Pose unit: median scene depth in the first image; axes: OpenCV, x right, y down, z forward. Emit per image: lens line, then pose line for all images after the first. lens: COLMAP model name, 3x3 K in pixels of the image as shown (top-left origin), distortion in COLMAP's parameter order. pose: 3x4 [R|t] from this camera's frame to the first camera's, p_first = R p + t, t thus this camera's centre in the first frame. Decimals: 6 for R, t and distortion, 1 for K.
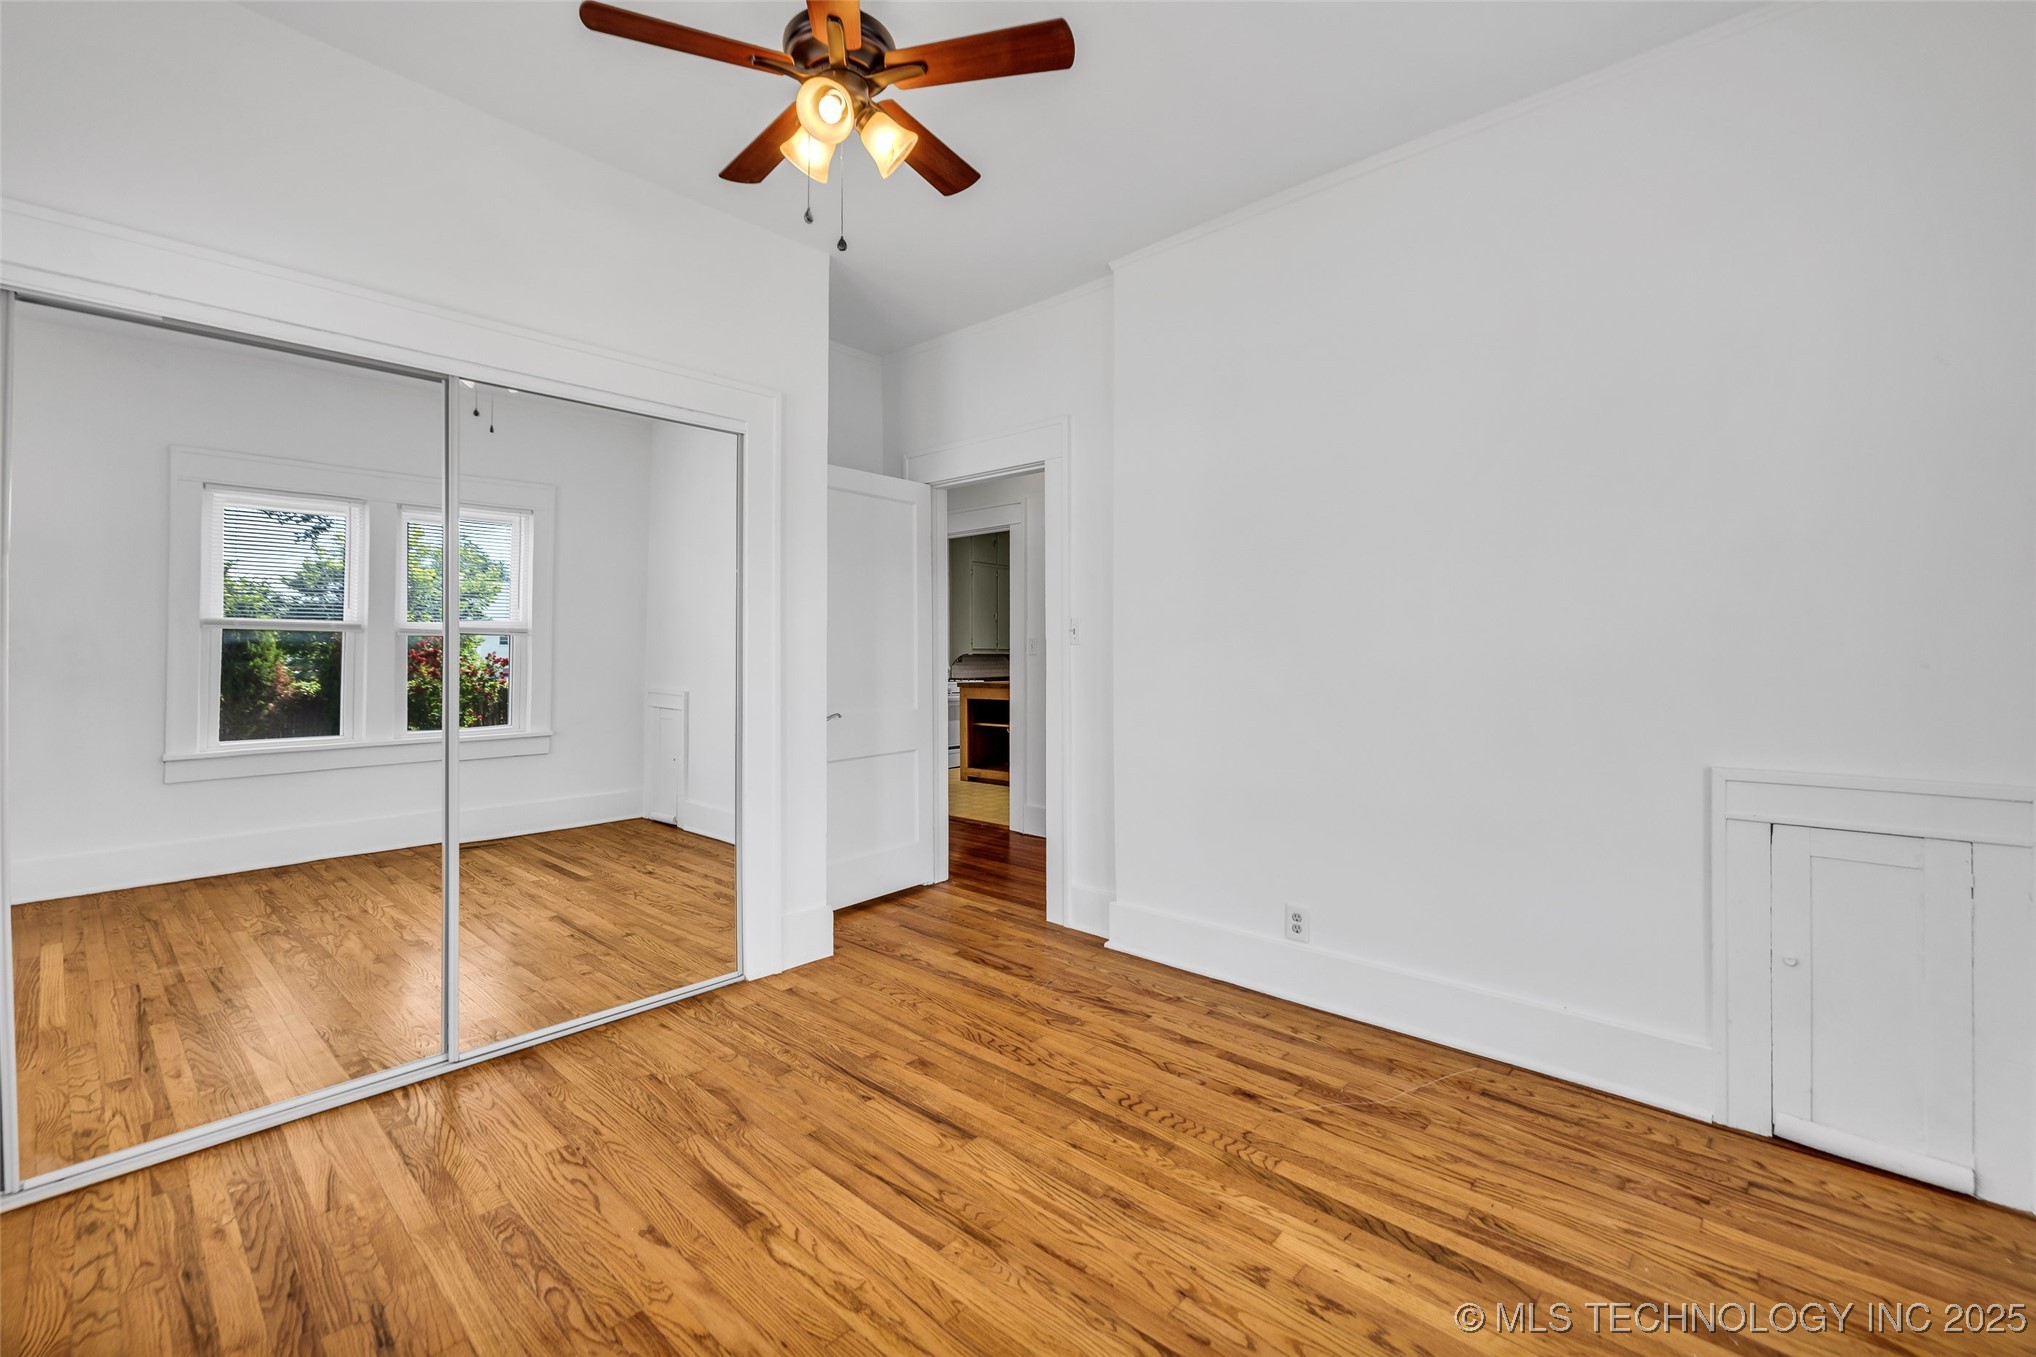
lens RADIAL K [[854.3, 0, 1017.1], [0, 854.3, 647.0], [0, 0, 1]] dist [-0.001204, 0.000390]
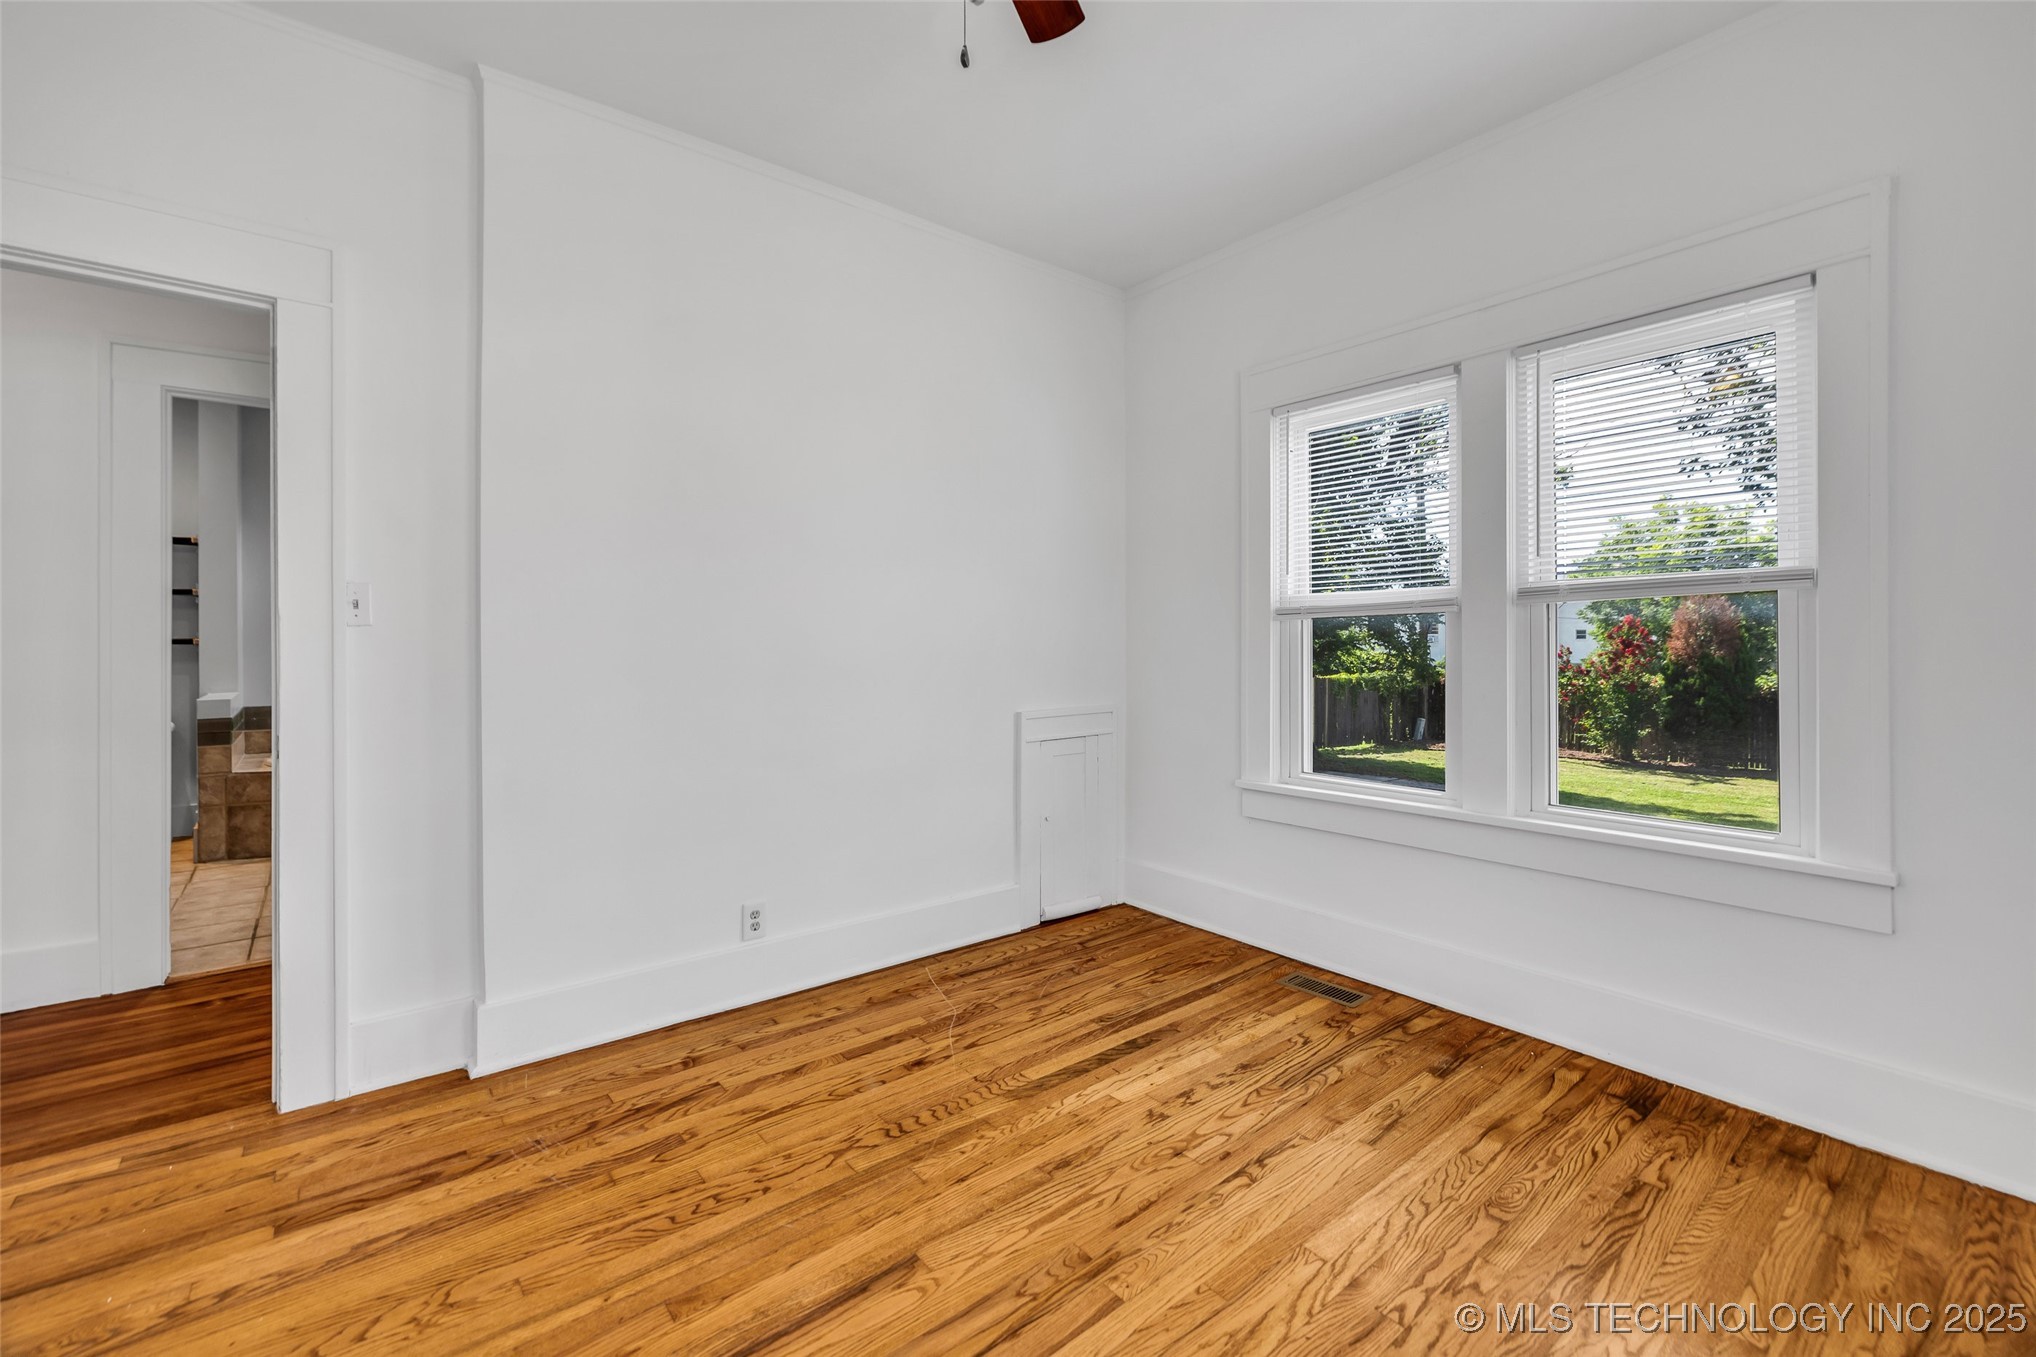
lens RADIAL K [[854.3, 0, 1017.1], [0, 854.3, 647.0], [0, 0, 1]] dist [-0.001204, 0.000390]
pose [[0.146790, -0.008038, 0.989135, -0.783797], [-0.012972, 0.999865, 0.010051, 0.001751], [-0.989083, -0.014307, 0.146666, 0.772453]]
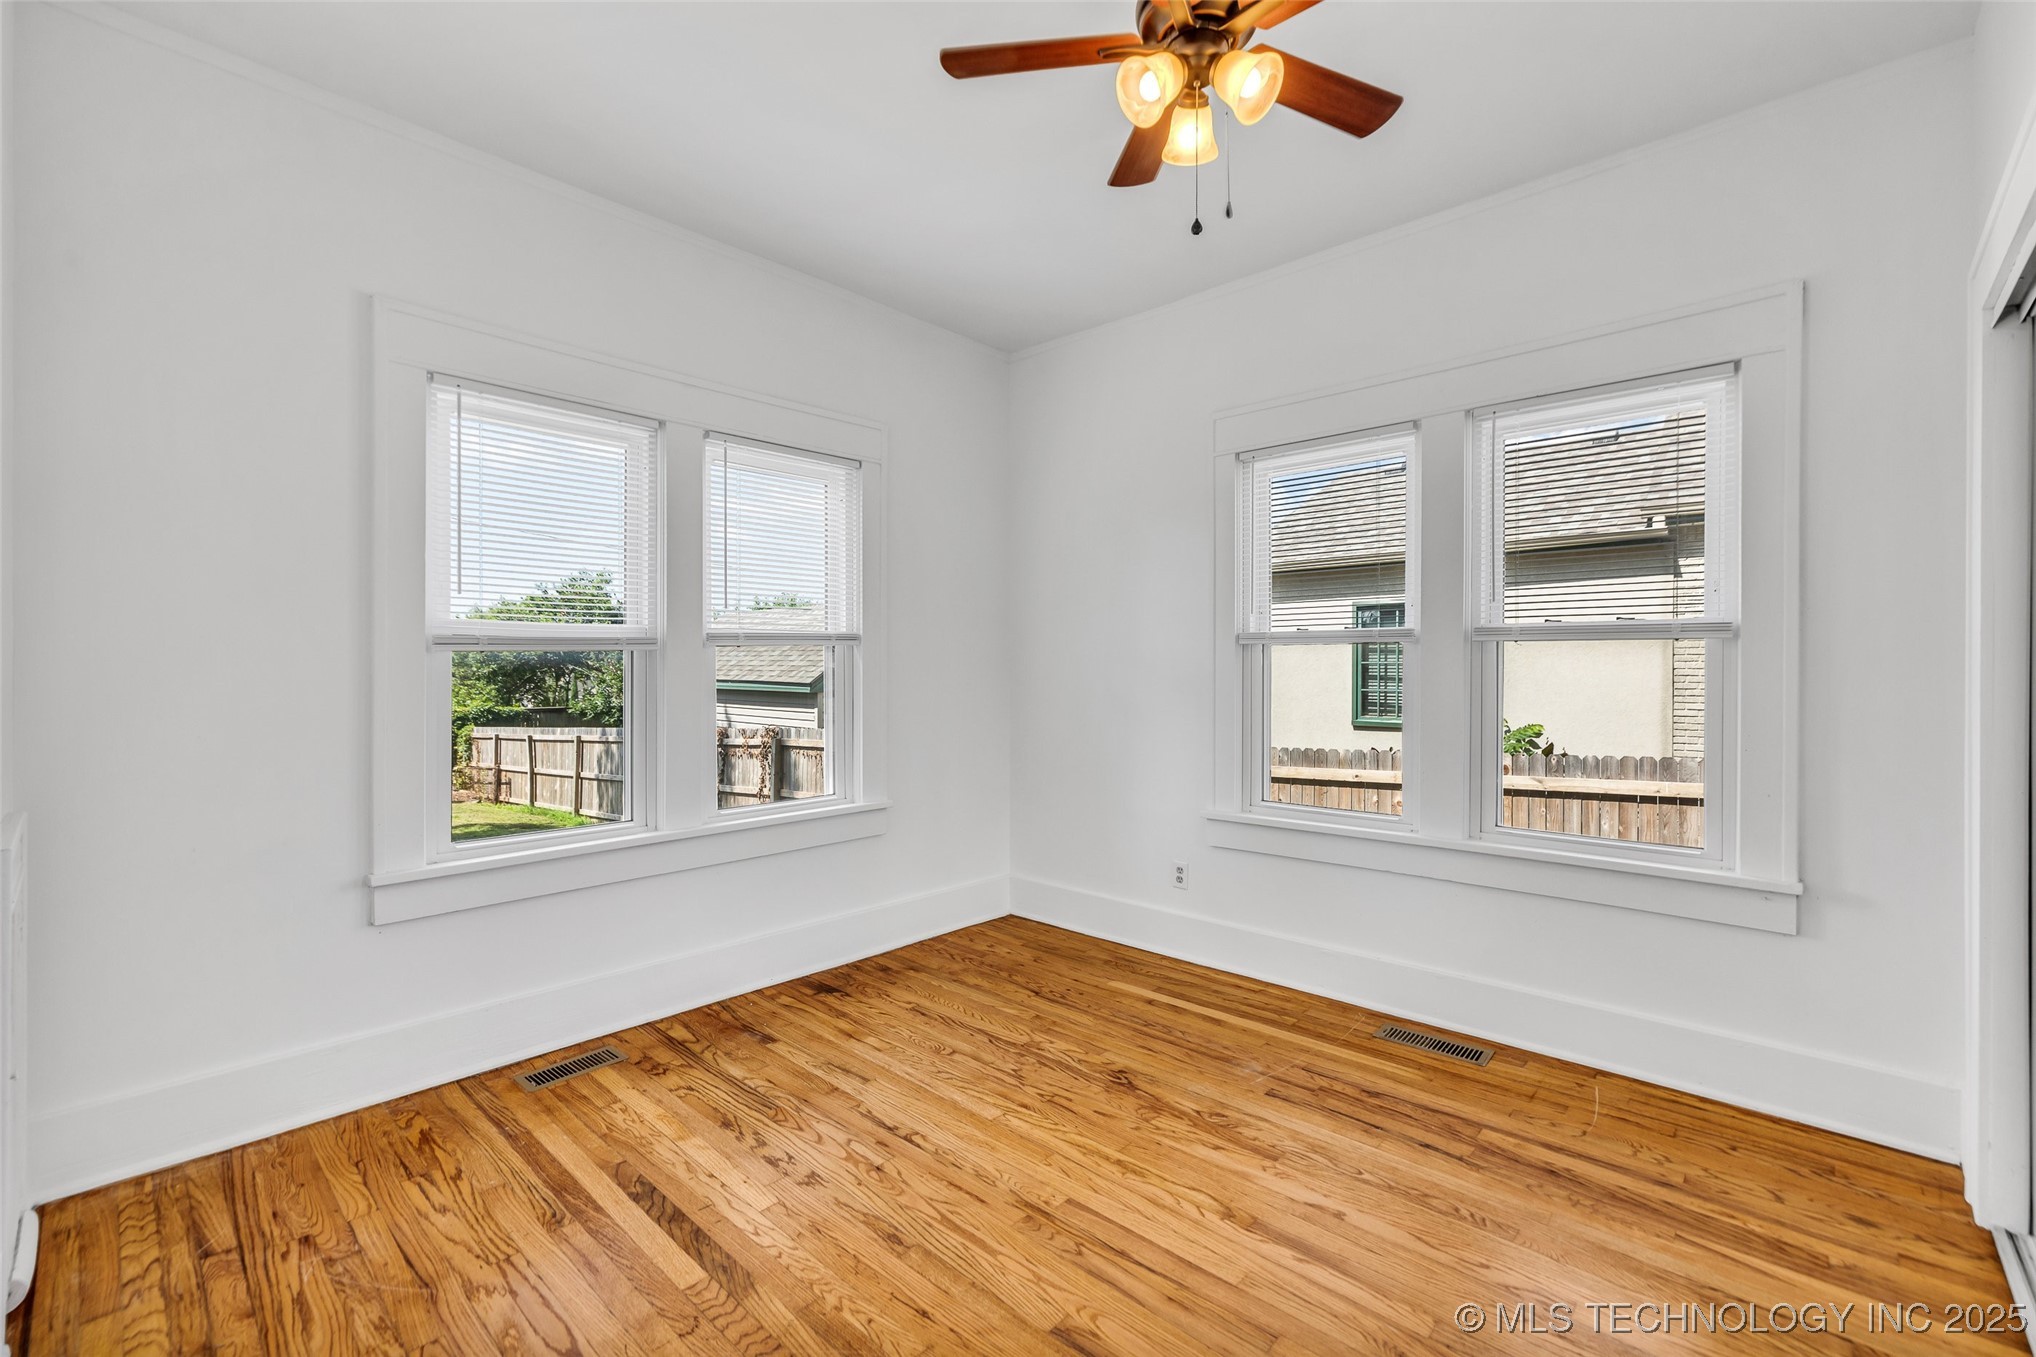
lens RADIAL K [[866.3, 0, 1023.2], [0, 866.3, 675.3], [0, 0, 1]] dist [-0.000383, 0.000189]
pose [[-0.999996, -0.002637, 0.000491, -0.021621], [-0.002640, 0.999976, -0.006394, 0.001369], [-0.000475, -0.006395, -0.999979, 1.707363]]
